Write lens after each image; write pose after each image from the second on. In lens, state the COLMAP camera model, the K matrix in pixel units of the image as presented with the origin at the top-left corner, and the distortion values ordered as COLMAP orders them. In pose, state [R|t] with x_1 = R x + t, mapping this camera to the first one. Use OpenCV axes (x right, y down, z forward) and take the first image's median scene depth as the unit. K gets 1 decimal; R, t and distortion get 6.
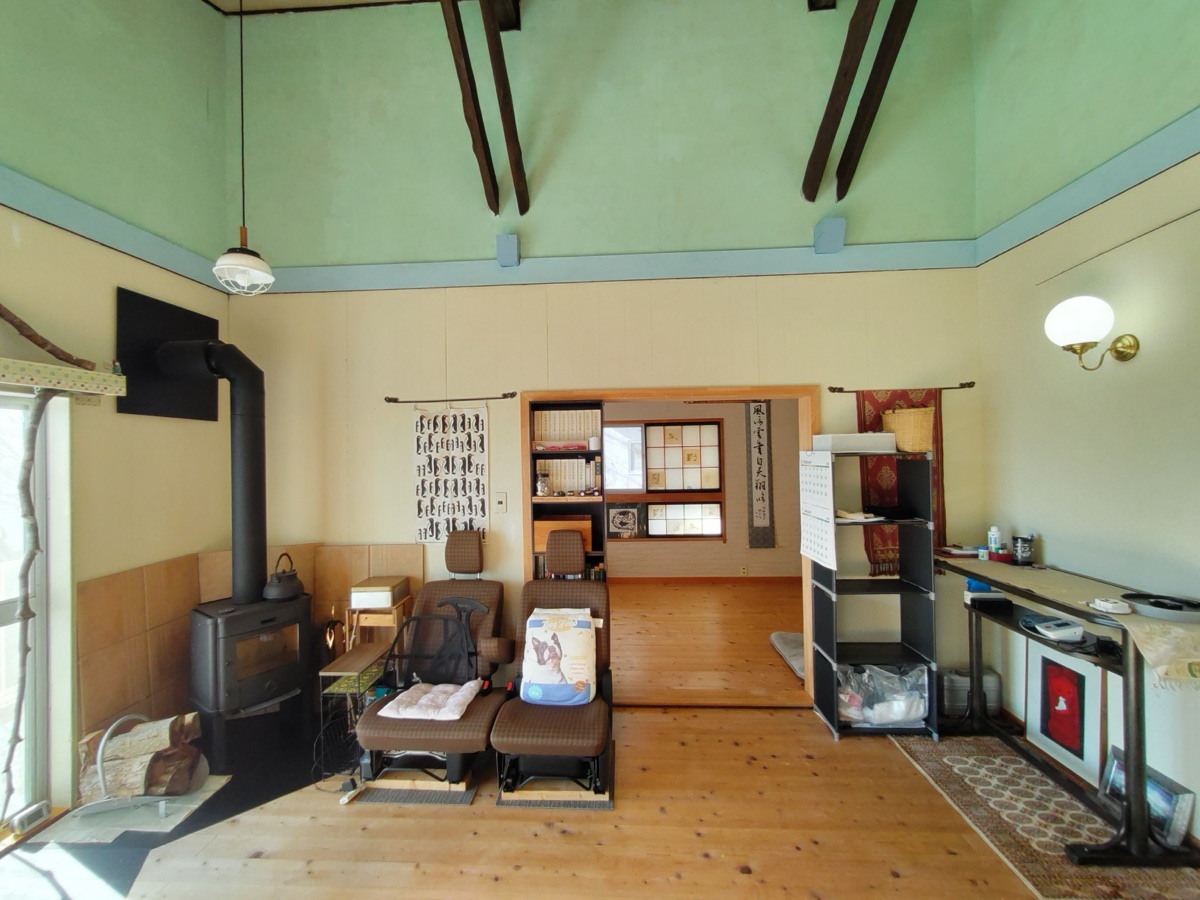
lens RADIAL K [[506.2, 0, 587.4], [0, 506.2, 448.9], [0, 0, 1]] dist [-0.000077, 0.000311]
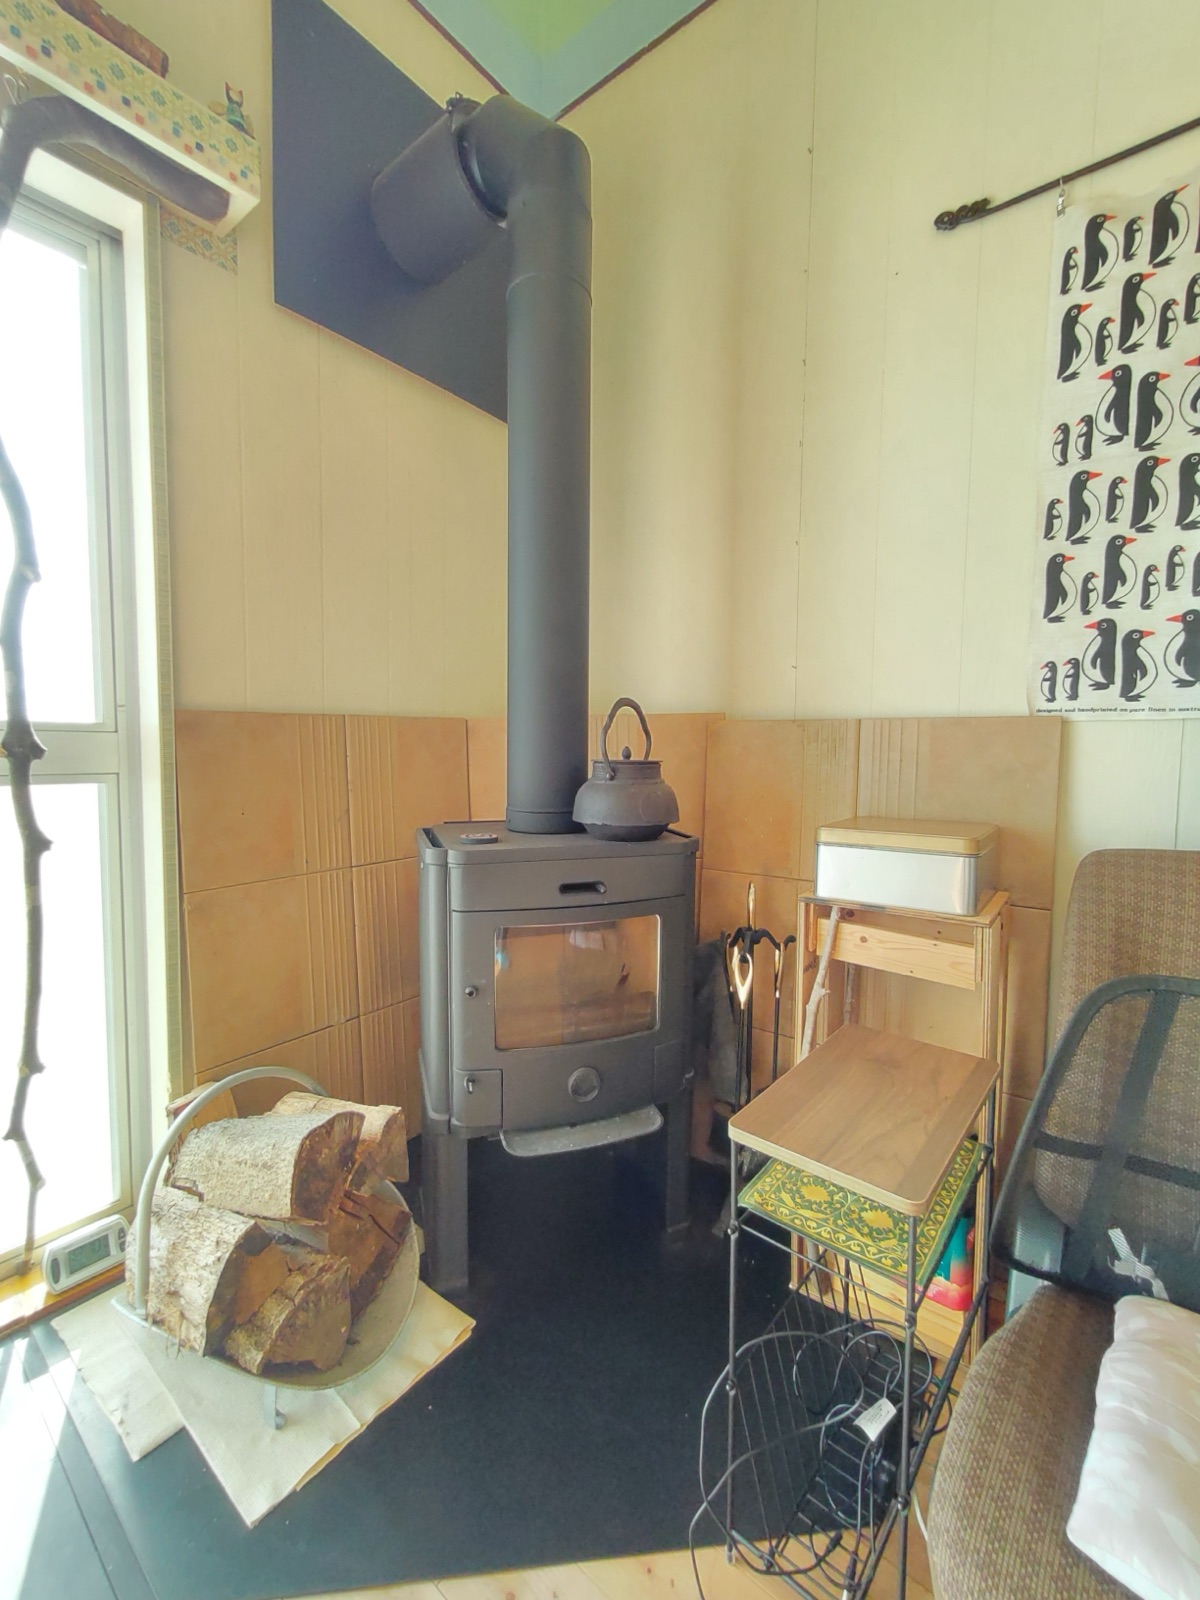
lens RADIAL K [[688.5, 0, 596.2], [0, 688.5, 781.8], [0, 0, 1]] dist [0.001718, 0.000109]
pose [[0.810170, 0.062035, -0.582904, -0.312427], [-0.020811, 0.996802, 0.077158, 0.201680], [0.585826, -0.050381, 0.808870, 0.553576]]
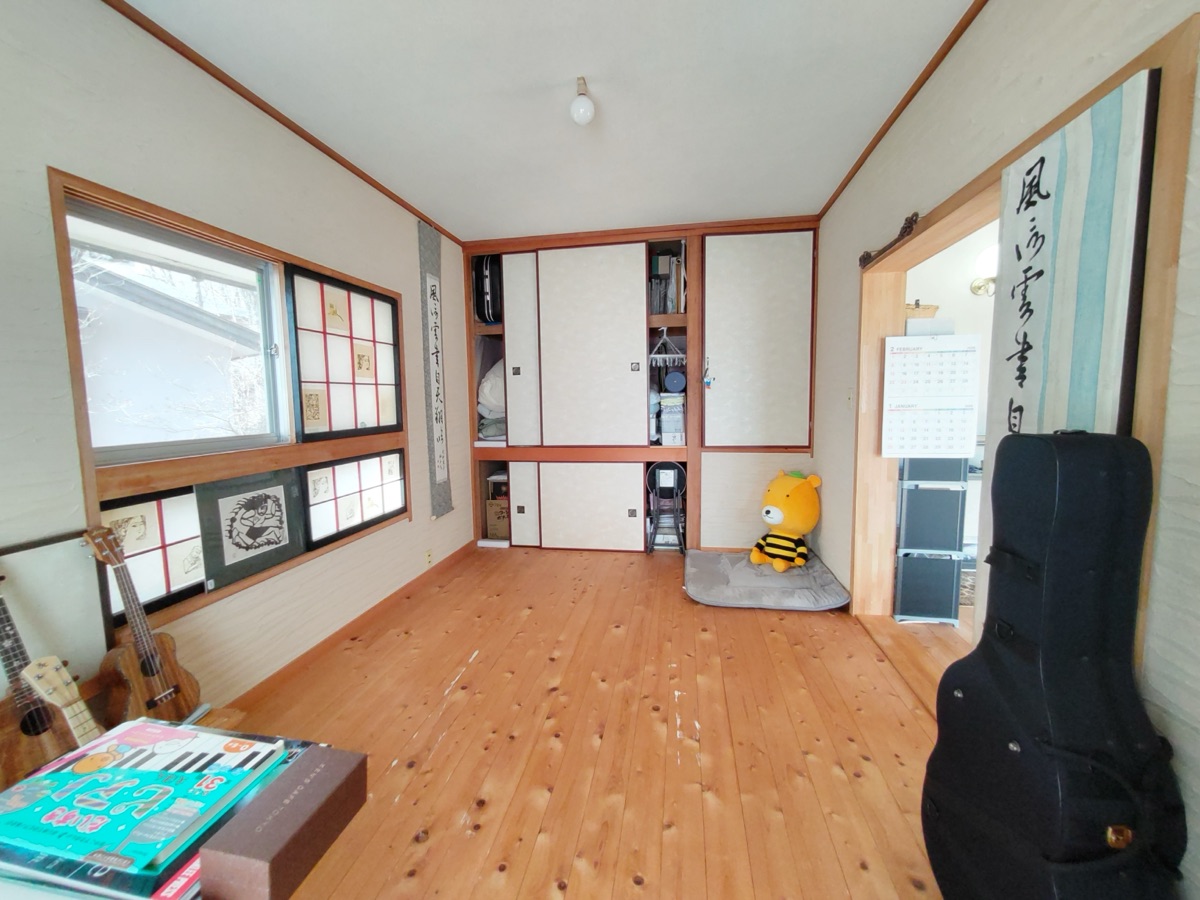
lens RADIAL K [[516.4, 0, 600.0], [0, 516.4, 450.0], [0, 0, 1]] dist [0.001718, 0.000109]
pose [[0.105612, -0.079948, 0.991188, -0.498253], [0.008584, 0.996799, 0.079486, 0.117592], [-0.994370, 0.000113, 0.105960, 1.353510]]
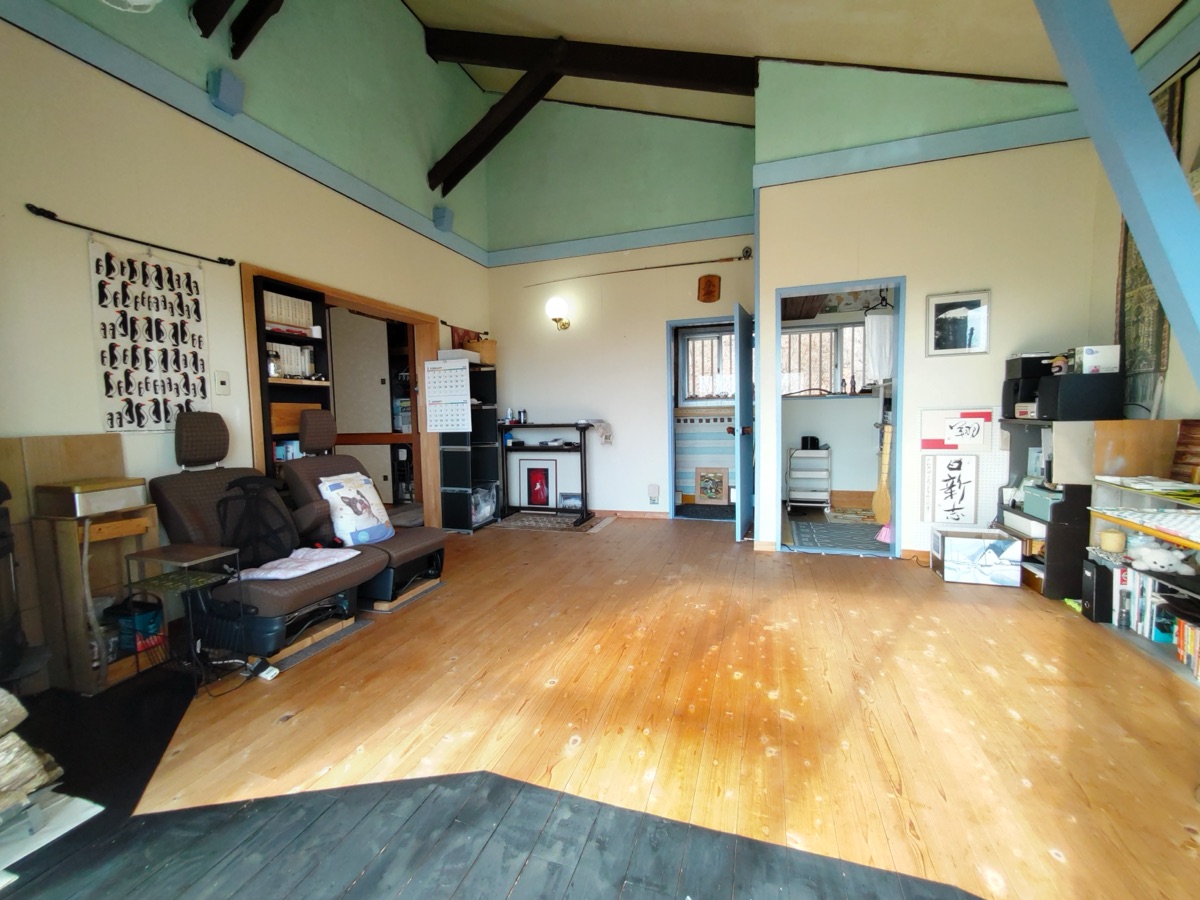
lens RADIAL K [[506.2, 0, 587.4], [0, 506.2, 448.9], [0, 0, 1]] dist [-0.000077, 0.000311]
pose [[0.270186, -0.050995, 0.961457, -0.849586], [0.014936, 0.998698, 0.048773, 0.186598], [-0.962692, 0.001182, 0.270596, 0.157970]]
